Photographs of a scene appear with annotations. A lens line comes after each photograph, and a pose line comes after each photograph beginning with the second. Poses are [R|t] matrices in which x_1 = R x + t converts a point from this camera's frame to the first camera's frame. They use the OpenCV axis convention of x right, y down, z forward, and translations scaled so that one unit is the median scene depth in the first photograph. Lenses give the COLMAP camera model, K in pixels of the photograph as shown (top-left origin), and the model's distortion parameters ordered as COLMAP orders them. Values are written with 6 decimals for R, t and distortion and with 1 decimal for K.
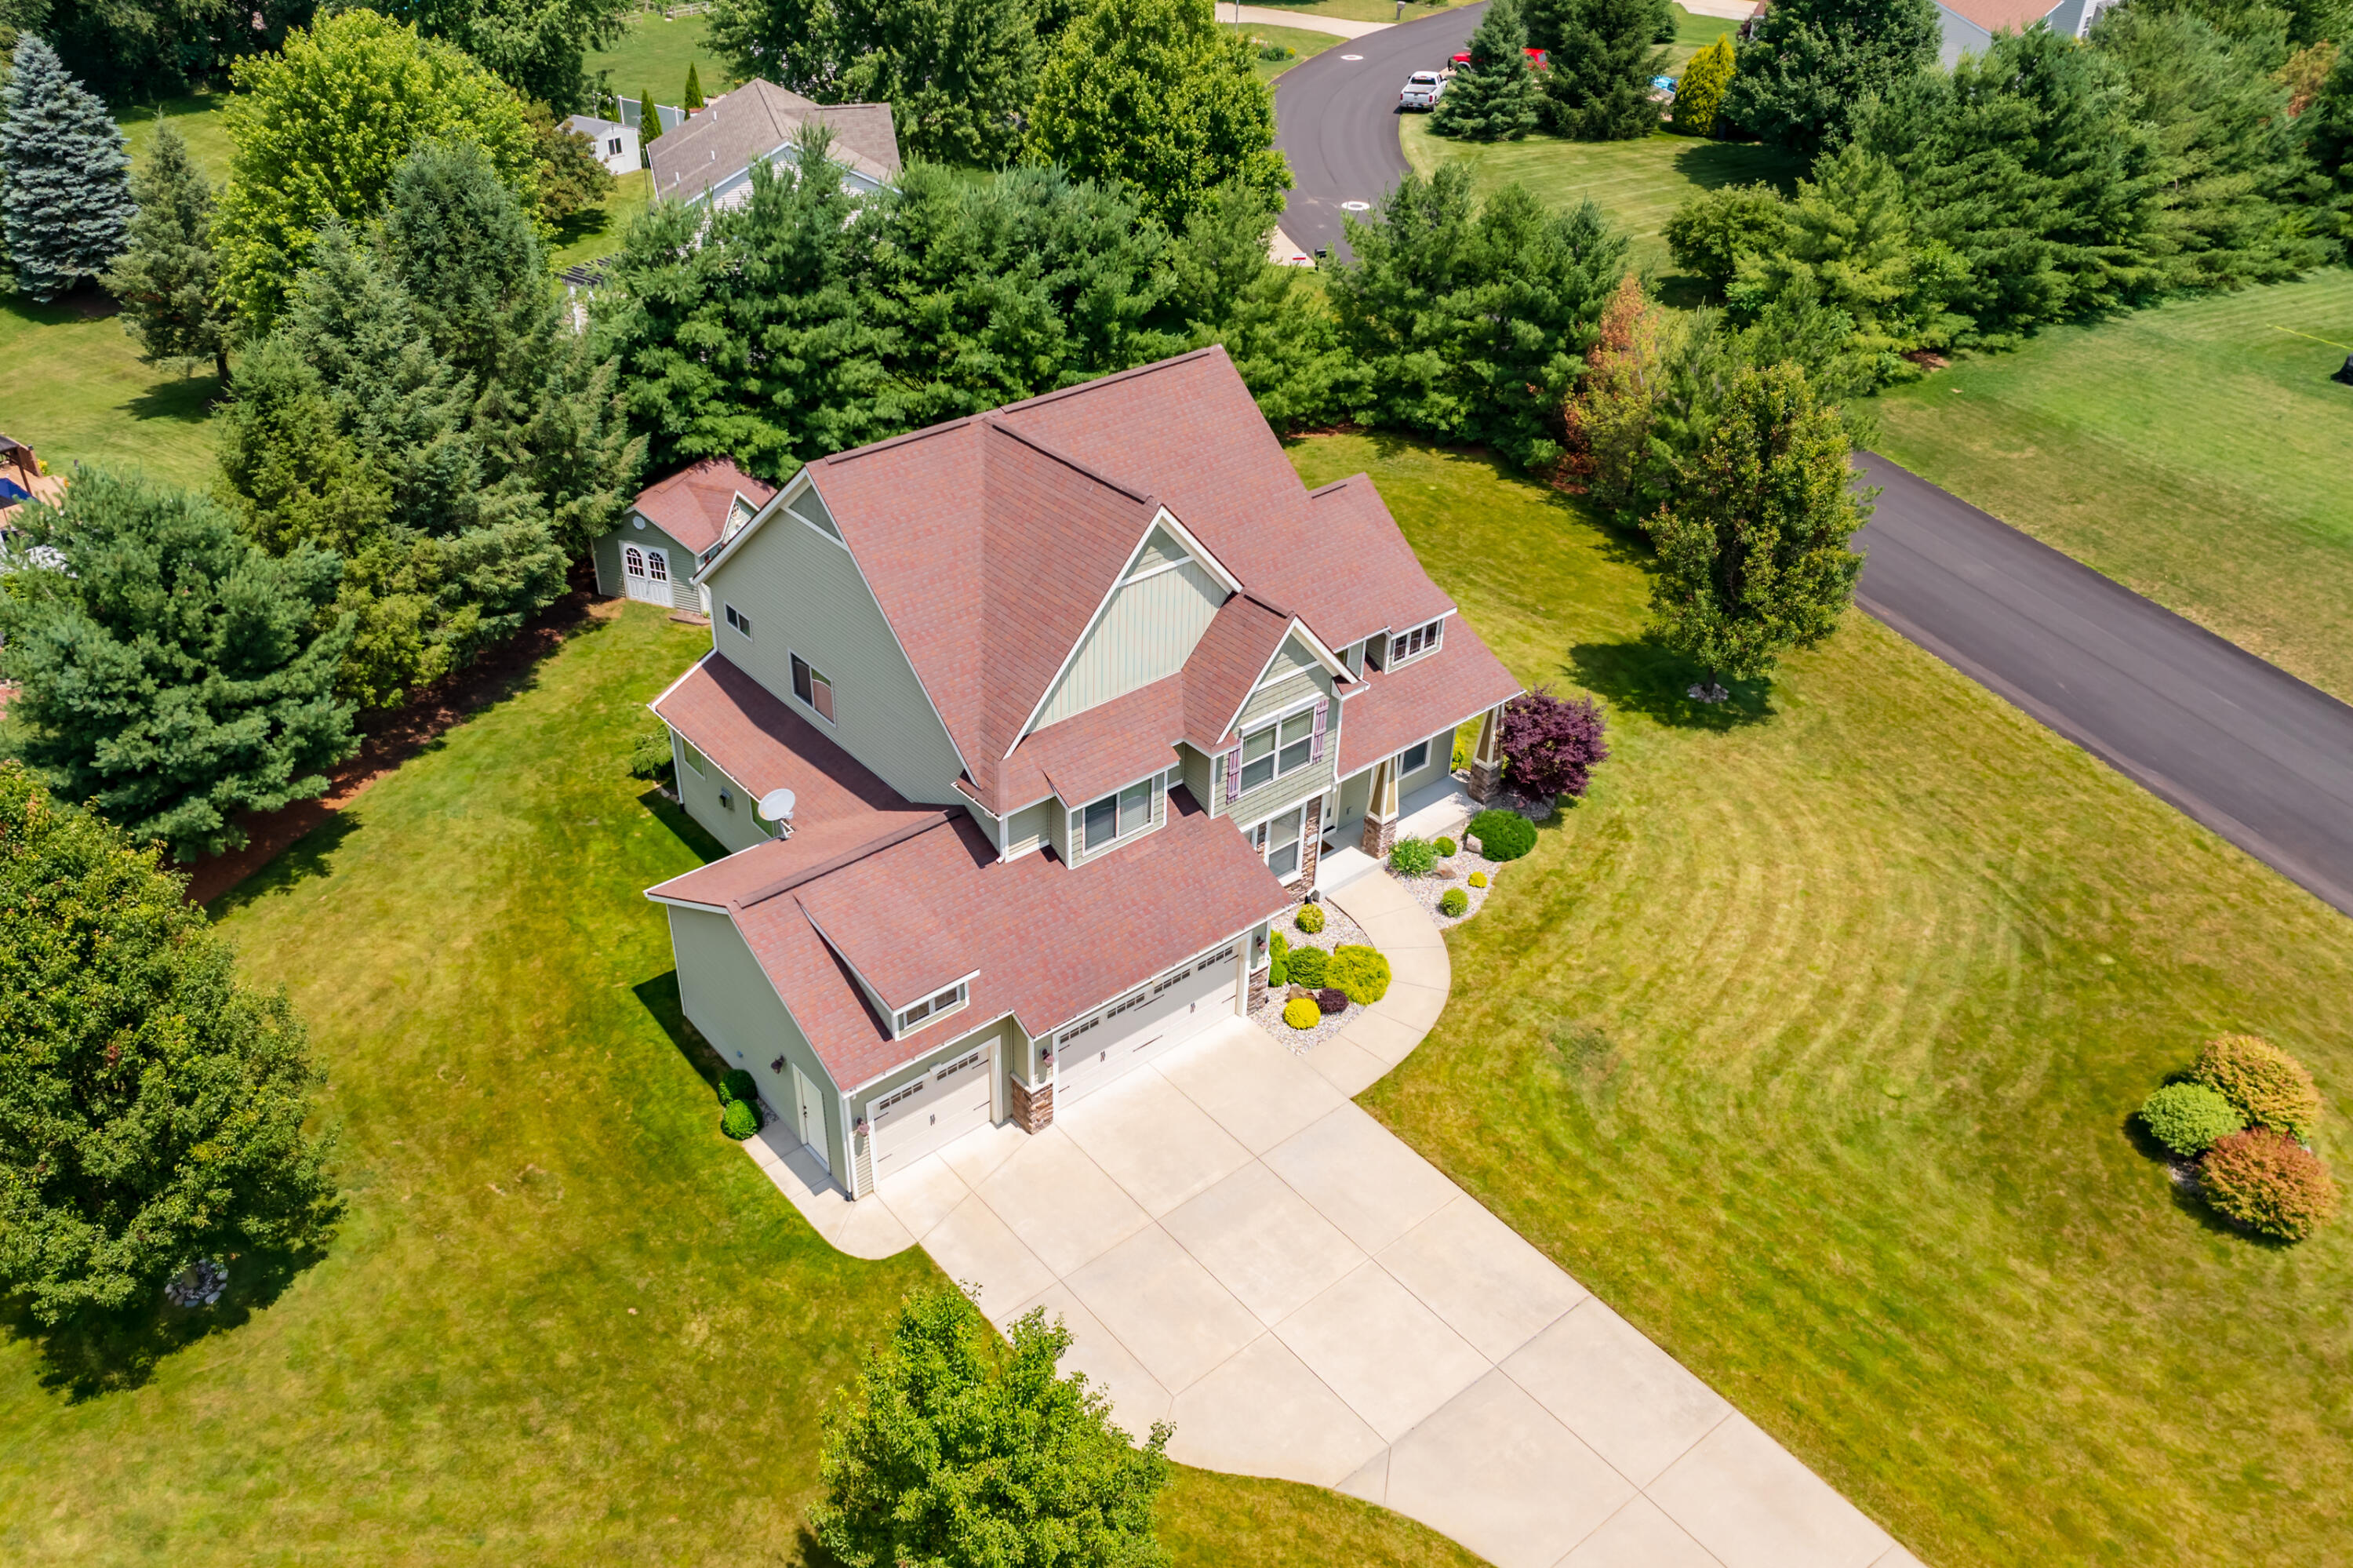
lens RADIAL K [[1744.9, 0, 1104.9], [0, 1744.9, 792.8], [0, 0, 1]] dist [-0.018118, -0.000956]
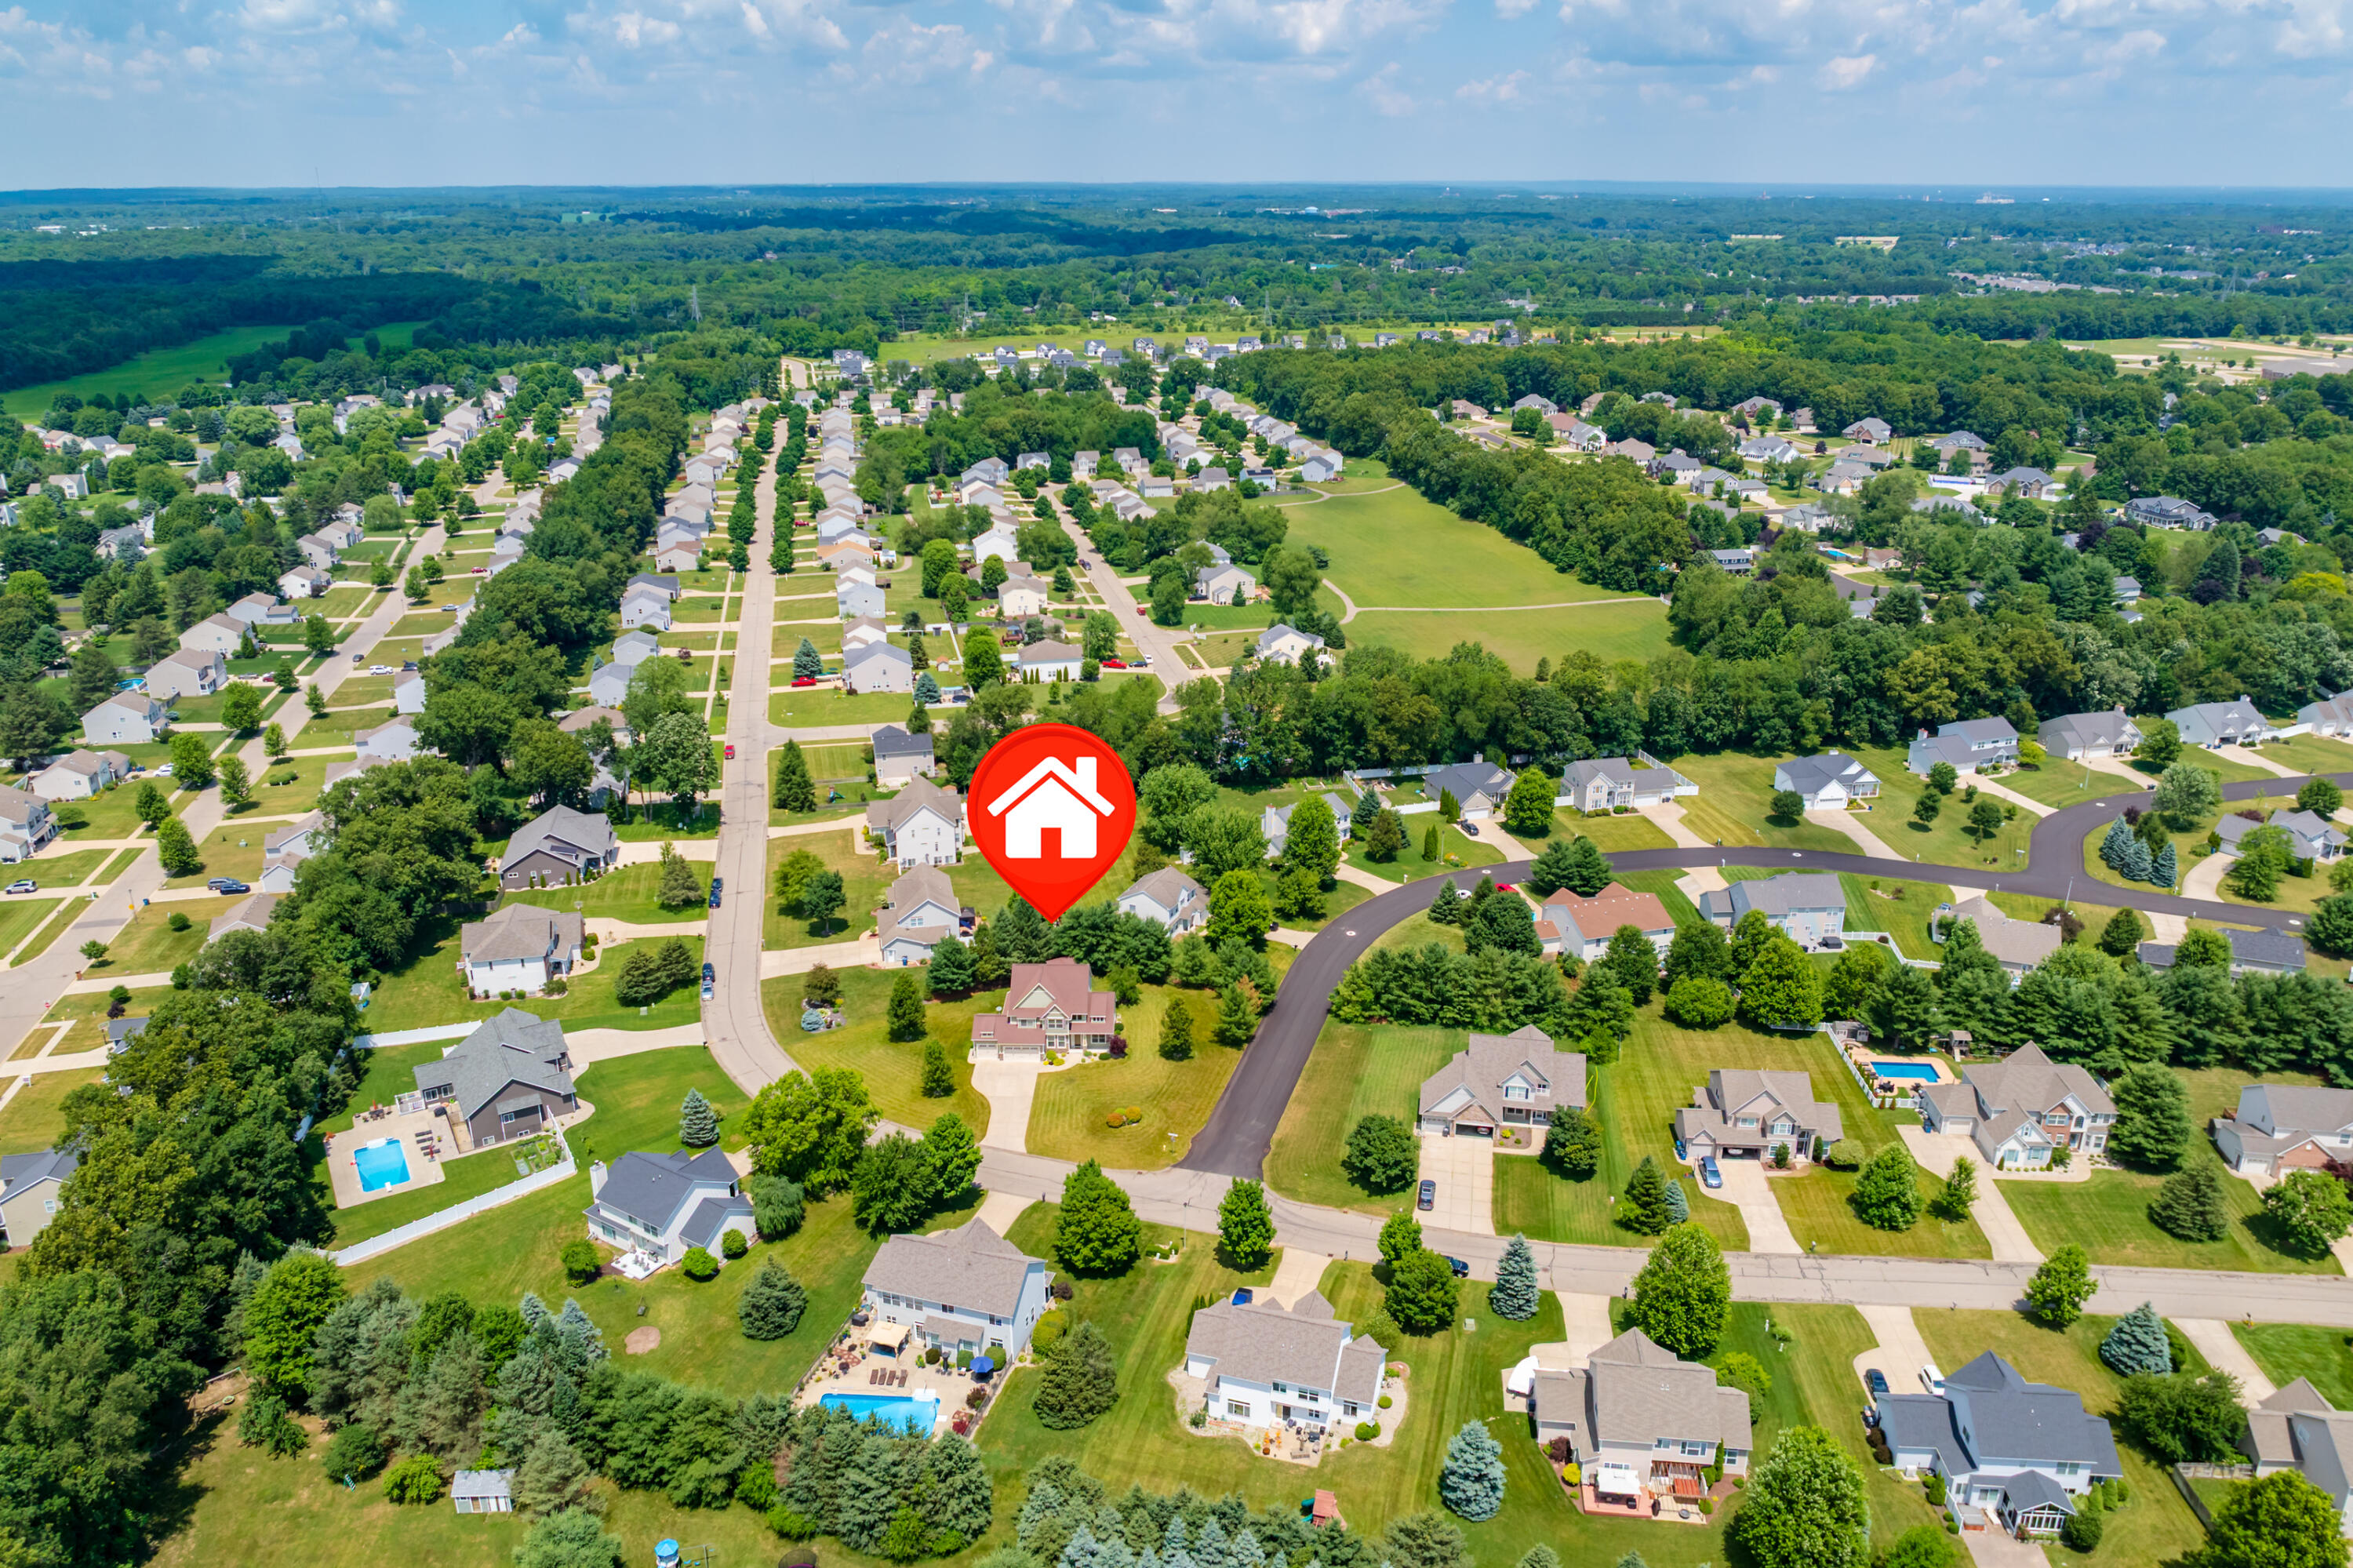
lens RADIAL K [[1616.3, 0, 1213.7], [0, 1616.3, 807.8], [0, 0, 1]] dist [-0.012616, 0.001100]
pose [[0.784566, 0.226660, -0.577132, 2.539619], [-0.350573, 0.929889, -0.111376, -0.203585], [0.511424, 0.289709, 0.809021, -2.525778]]
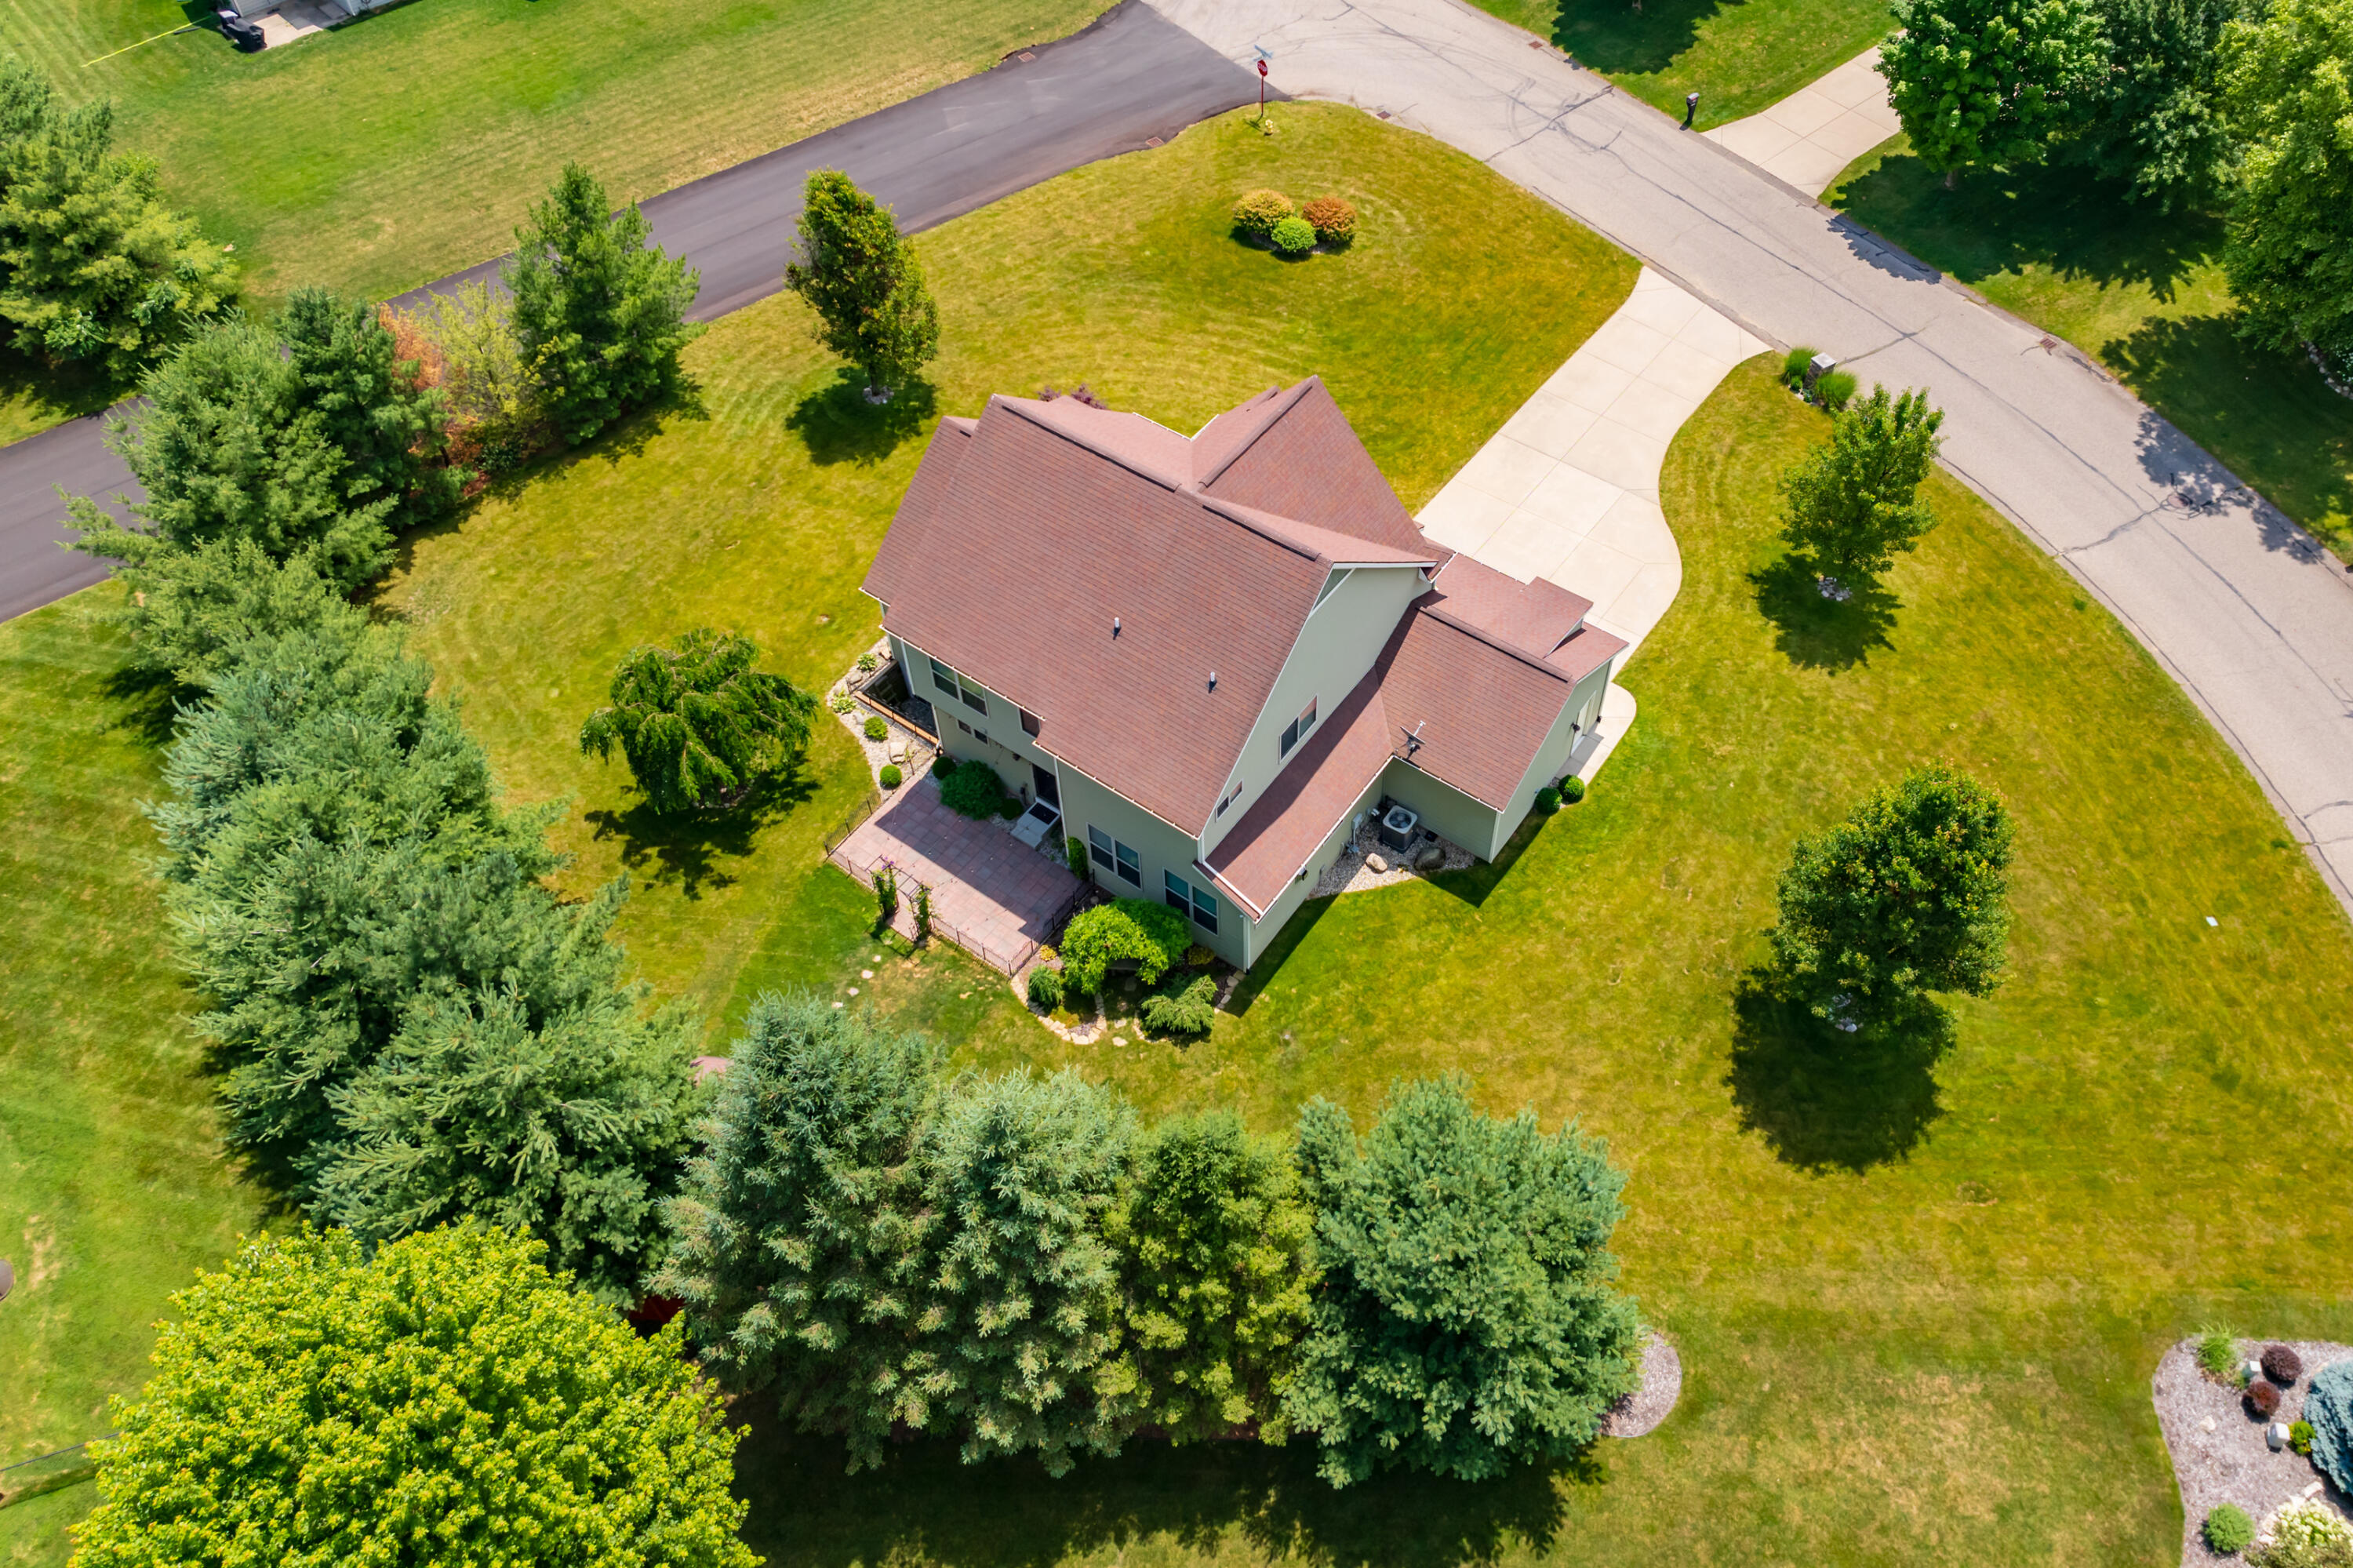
lens RADIAL K [[1645.0, 0, 1255.9], [0, 1645.0, 784.4], [0, 0, 1]] dist [-0.023961, -0.001159]
pose [[-0.279347, -0.767354, 0.577177, -0.565056], [0.533085, 0.376013, 0.757915, -0.617357], [-0.798615, 0.519406, 0.304026, 0.468219]]
